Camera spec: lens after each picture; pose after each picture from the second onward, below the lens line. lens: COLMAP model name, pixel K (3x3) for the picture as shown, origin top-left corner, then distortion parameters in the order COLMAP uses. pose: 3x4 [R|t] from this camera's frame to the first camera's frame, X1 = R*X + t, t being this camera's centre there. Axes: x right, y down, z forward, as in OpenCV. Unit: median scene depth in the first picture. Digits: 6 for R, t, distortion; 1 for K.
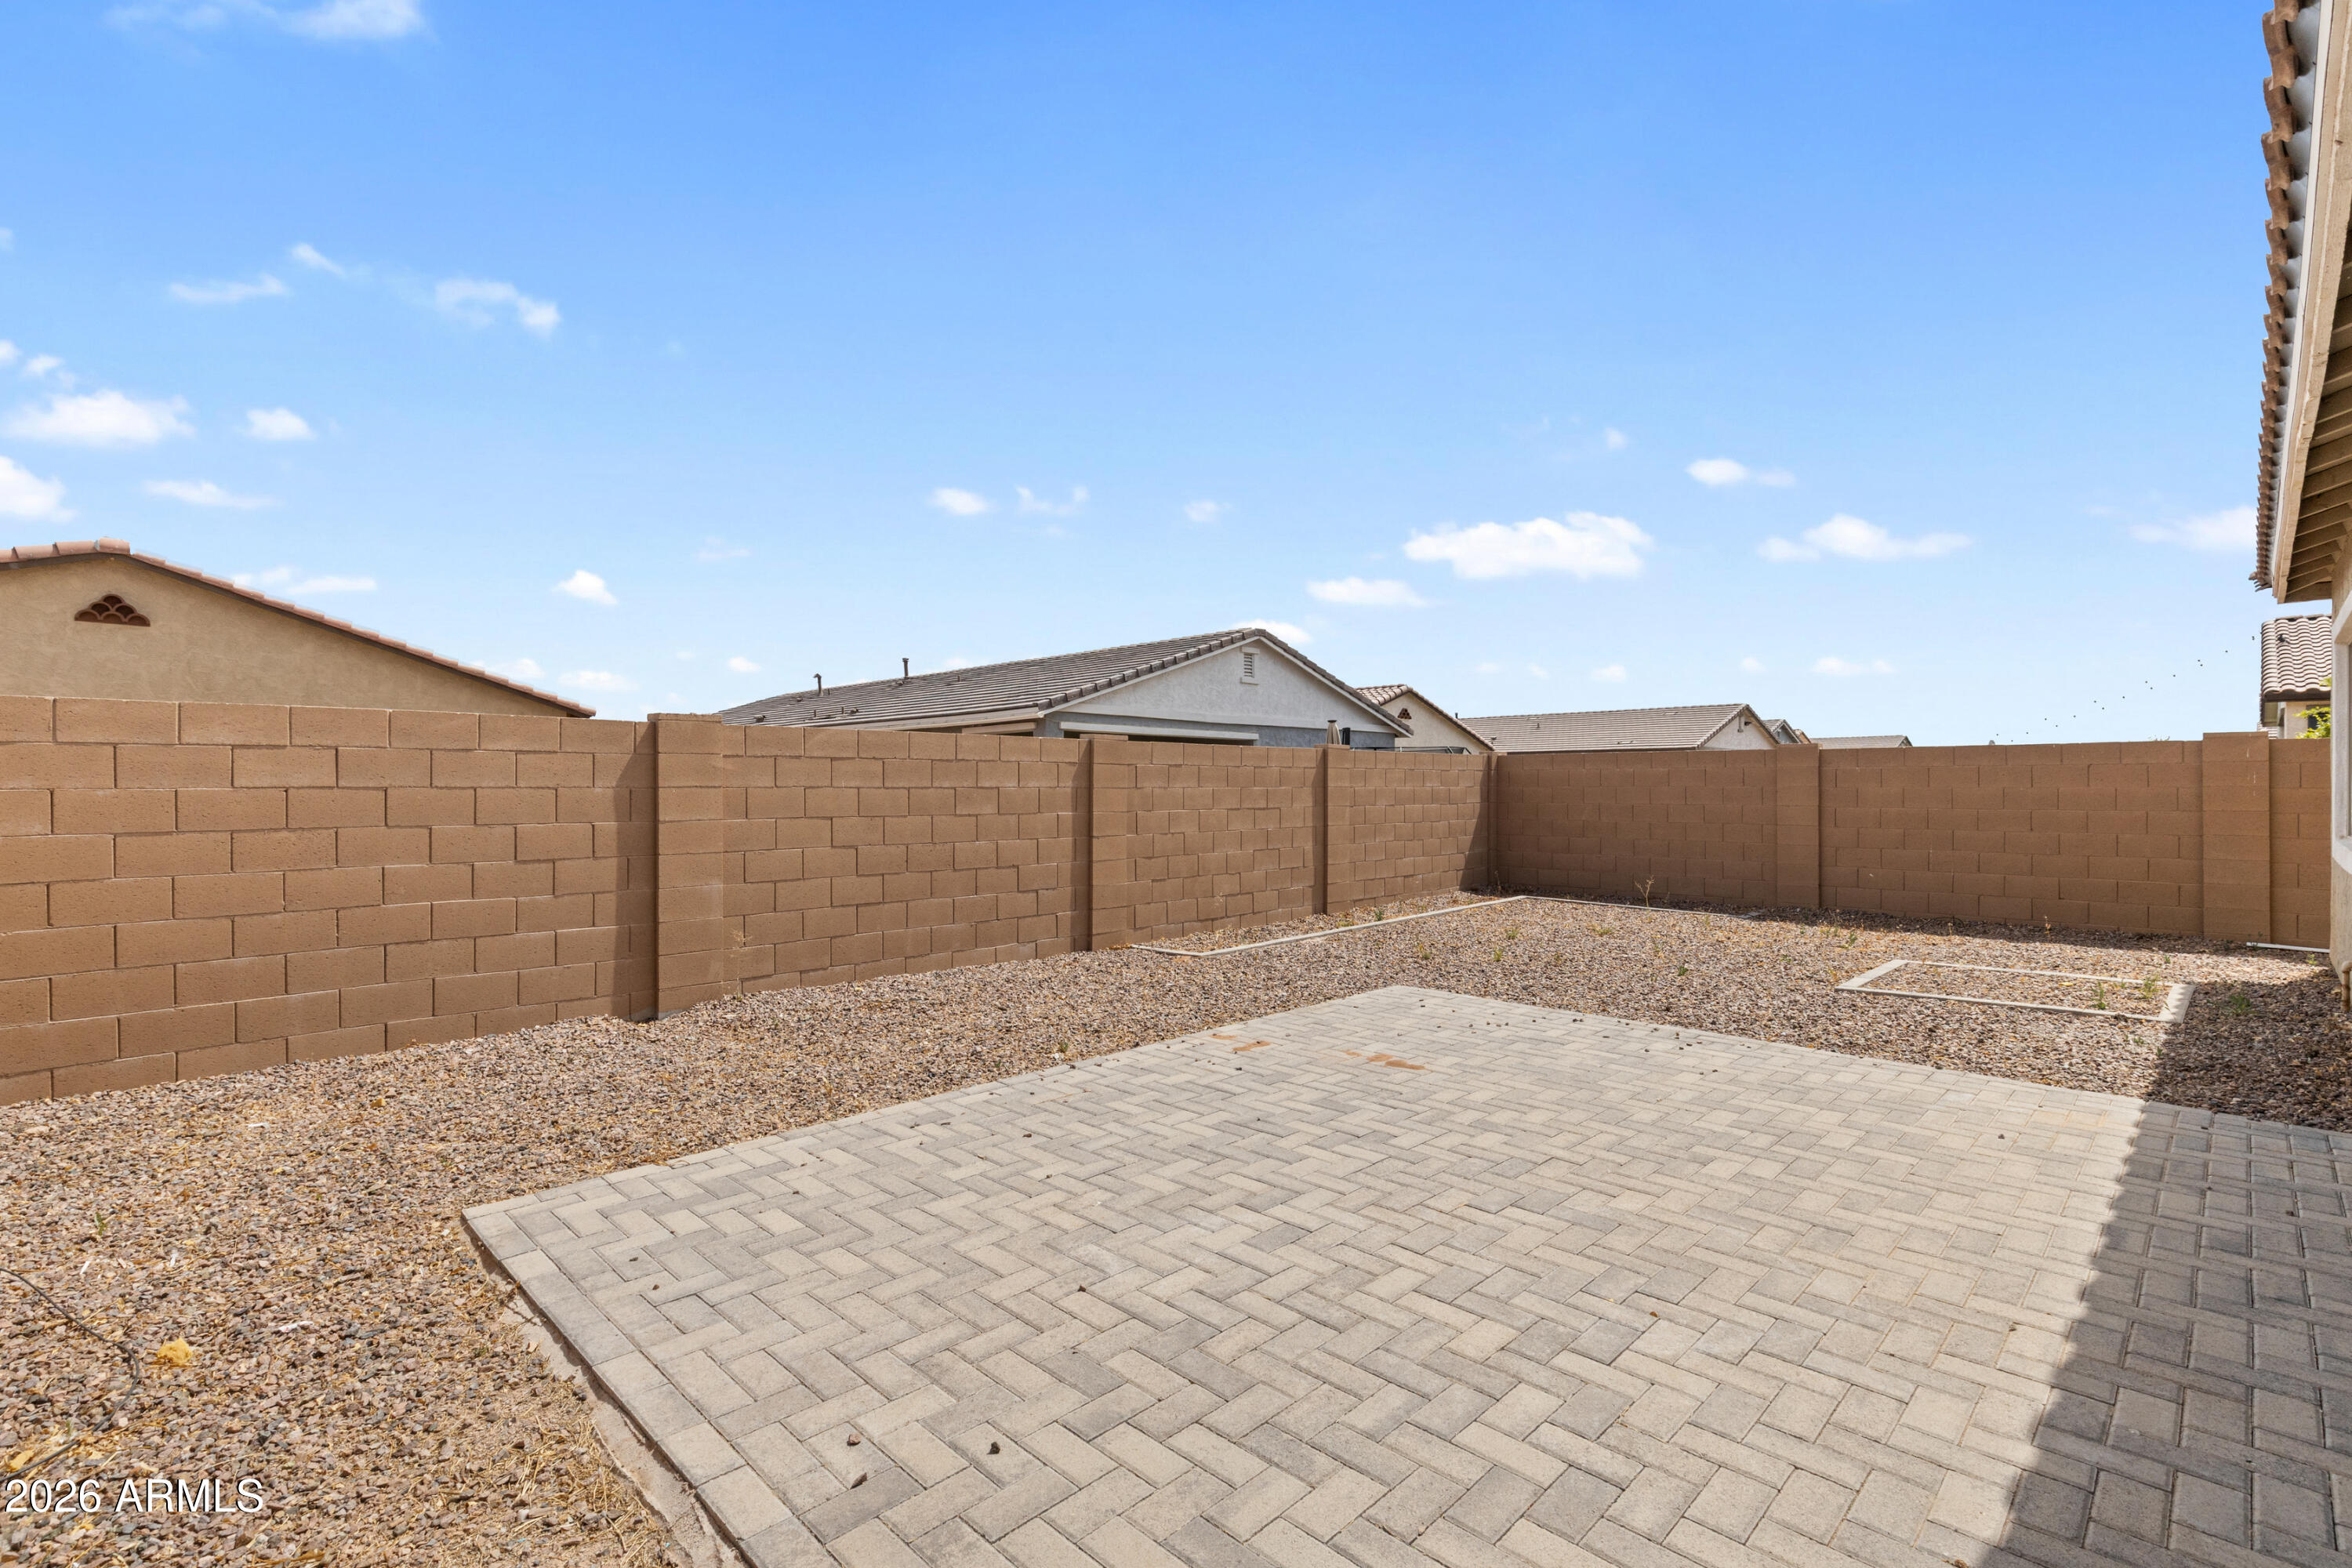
lens RADIAL K [[1061.2, 0, 1176.0], [0, 1061.2, 784.0], [0, 0, 1]] dist [0.001667, -0.000184]
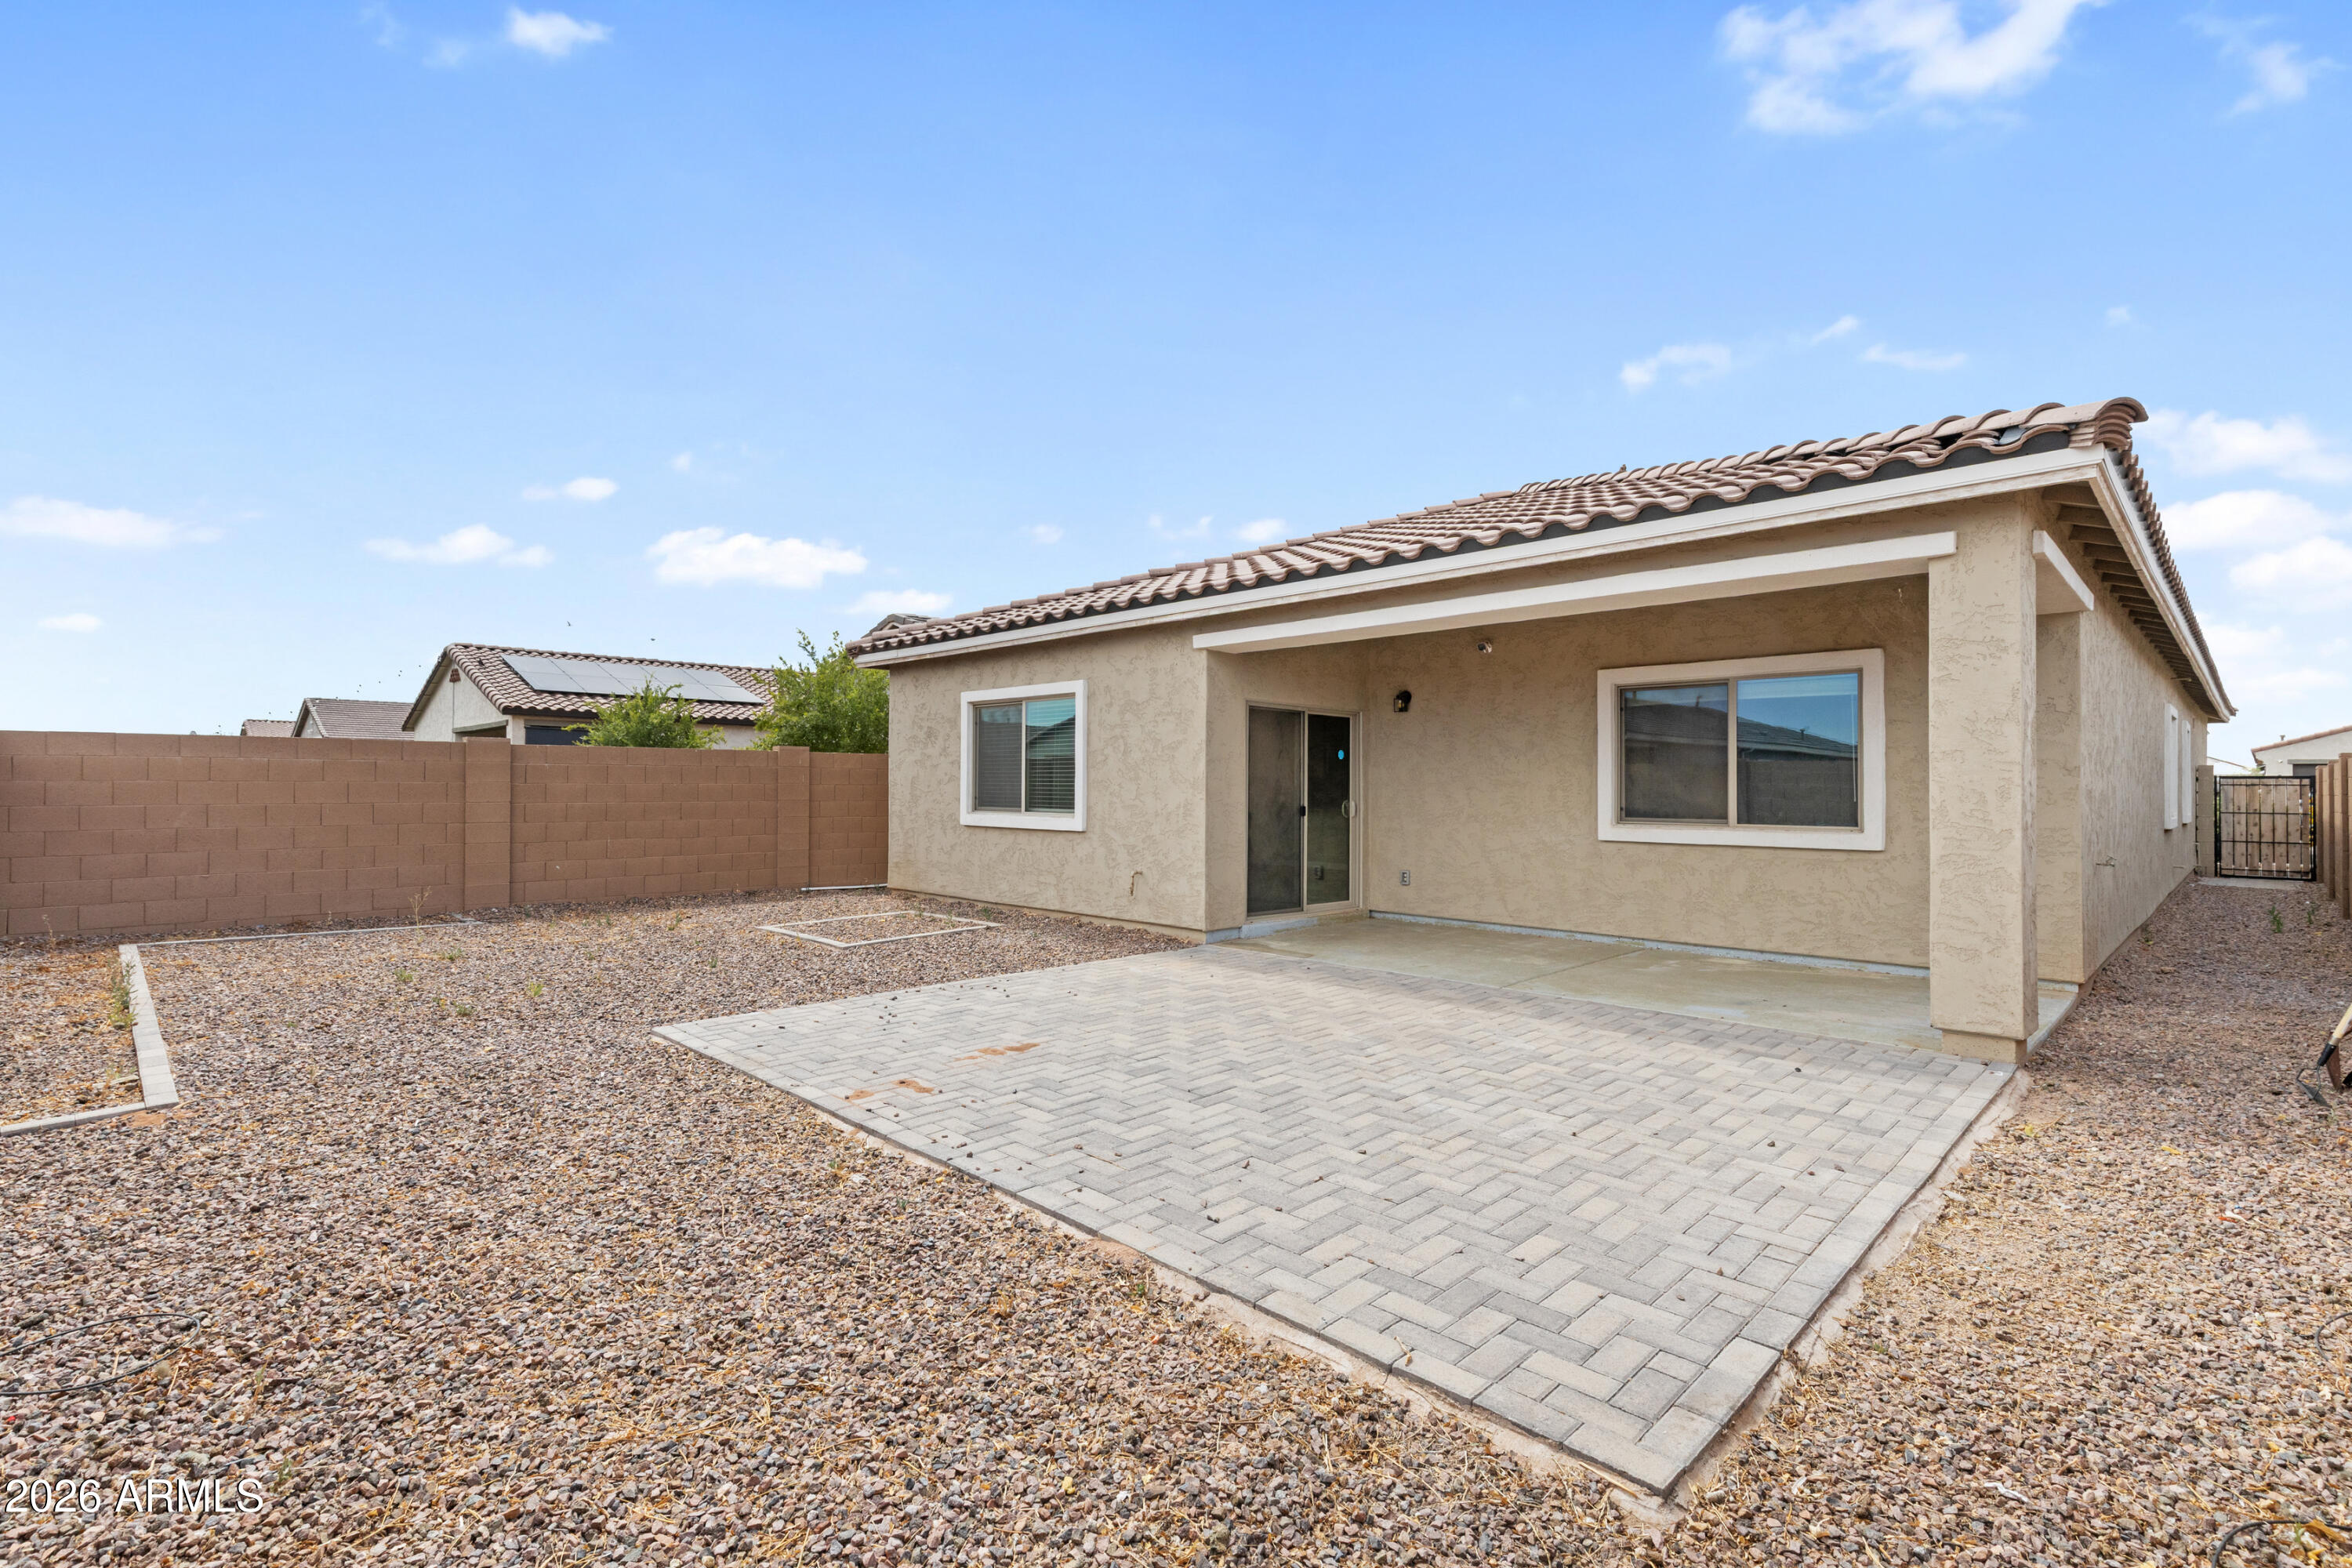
lens RADIAL K [[1061.2, 0, 1176.0], [0, 1061.2, 784.0], [0, 0, 1]] dist [0.001667, -0.000184]
pose [[0.011519, 0.001118, 0.999933, -1.197842], [-0.005602, 0.999984, -0.001054, 0.003880], [-0.999918, -0.005590, 0.011525, 1.190831]]
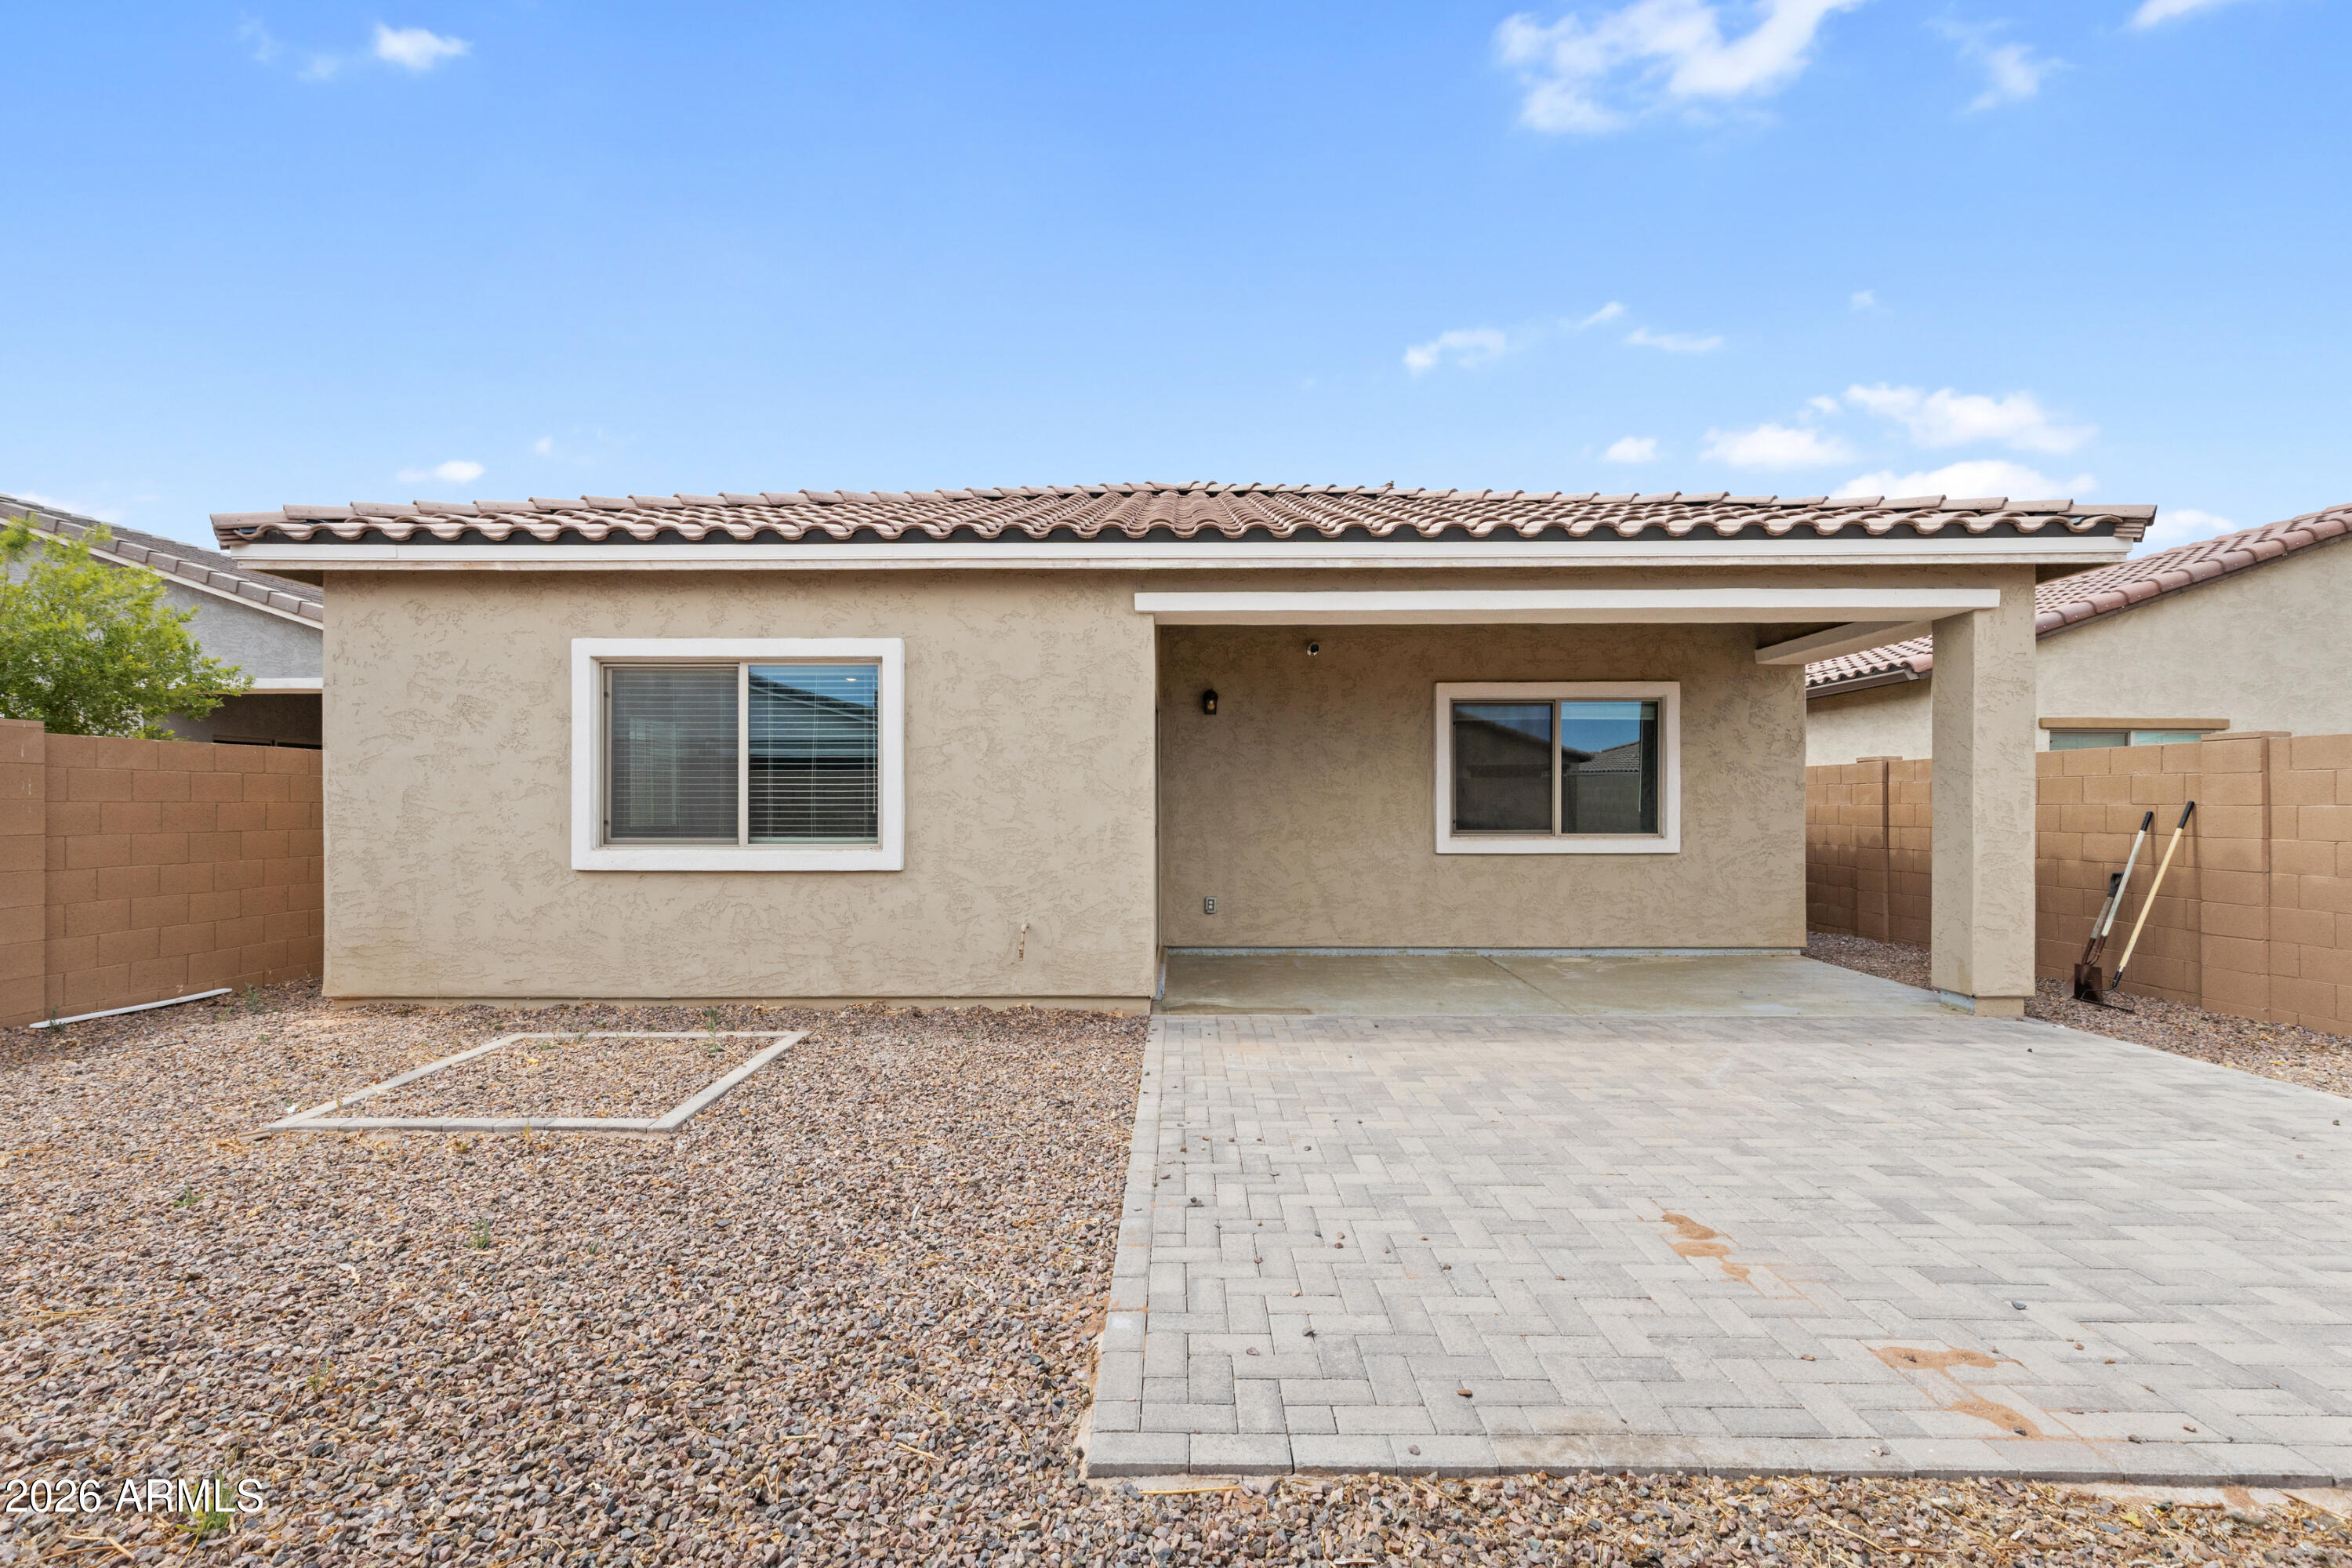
lens RADIAL K [[1051.8, 0, 1172.1], [0, 1051.8, 805.7], [0, 0, 1]] dist [0.003019, 0.000138]
pose [[-0.691739, -0.002938, 0.722141, -0.044138], [-0.001440, 0.999995, 0.002690, 0.010299], [-0.722146, 0.000821, -0.691740, 2.376373]]
